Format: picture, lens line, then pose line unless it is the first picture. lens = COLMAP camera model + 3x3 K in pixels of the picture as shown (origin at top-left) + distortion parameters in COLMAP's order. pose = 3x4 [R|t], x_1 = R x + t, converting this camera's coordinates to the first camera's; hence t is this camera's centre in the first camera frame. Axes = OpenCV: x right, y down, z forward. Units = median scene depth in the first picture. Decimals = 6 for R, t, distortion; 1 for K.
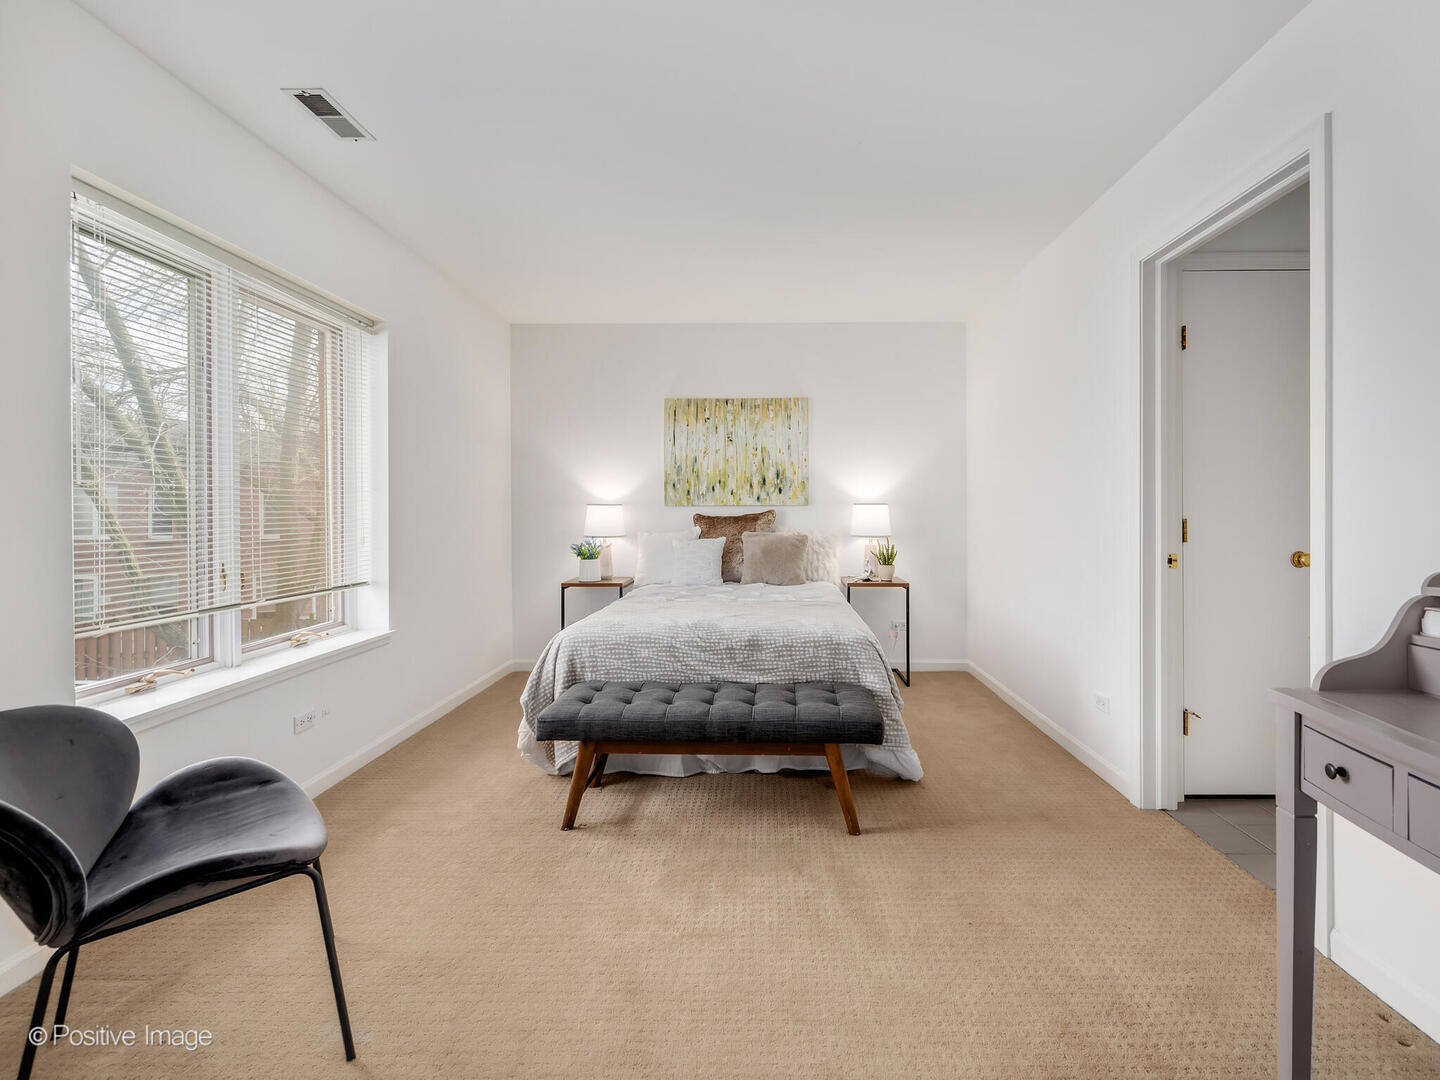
lens RADIAL K [[639.8, 0, 726.1], [0, 639.8, 521.9], [0, 0, 1]] dist [0.001715, 0.000341]
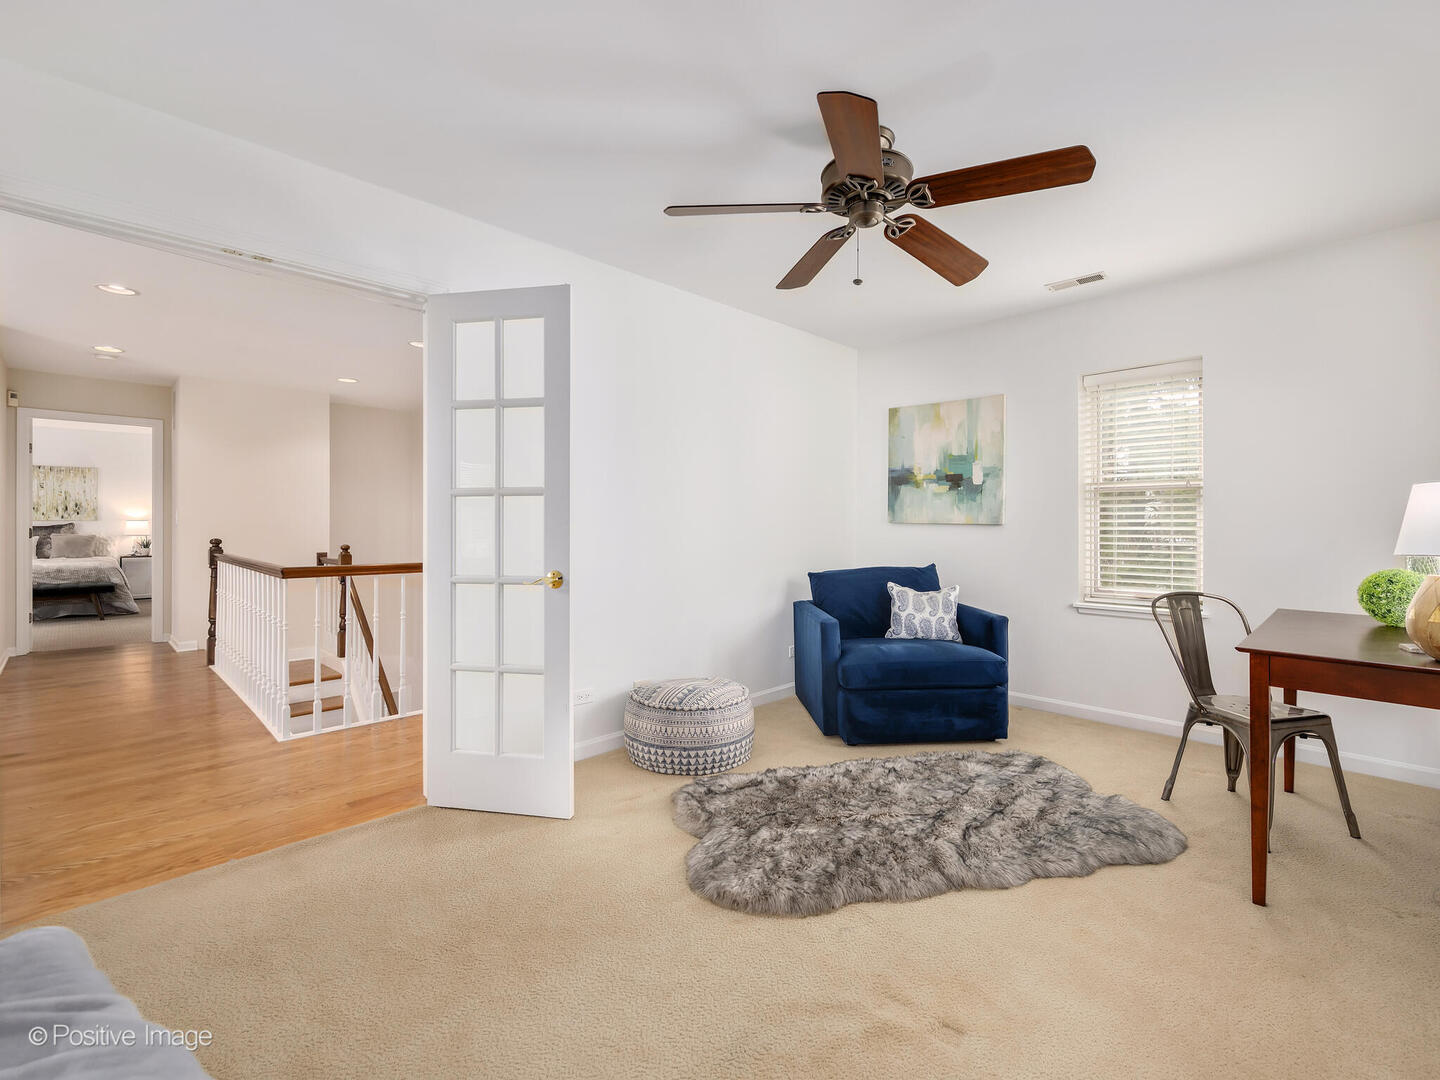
lens RADIAL K [[639.8, 0, 726.1], [0, 639.8, 521.9], [0, 0, 1]] dist [0.001715, 0.000341]
pose [[0.659365, 0.005213, 0.751805, -0.088629], [-0.004208, 0.999986, -0.003243, -0.023354], [-0.751811, -0.001025, 0.659377, -1.888819]]
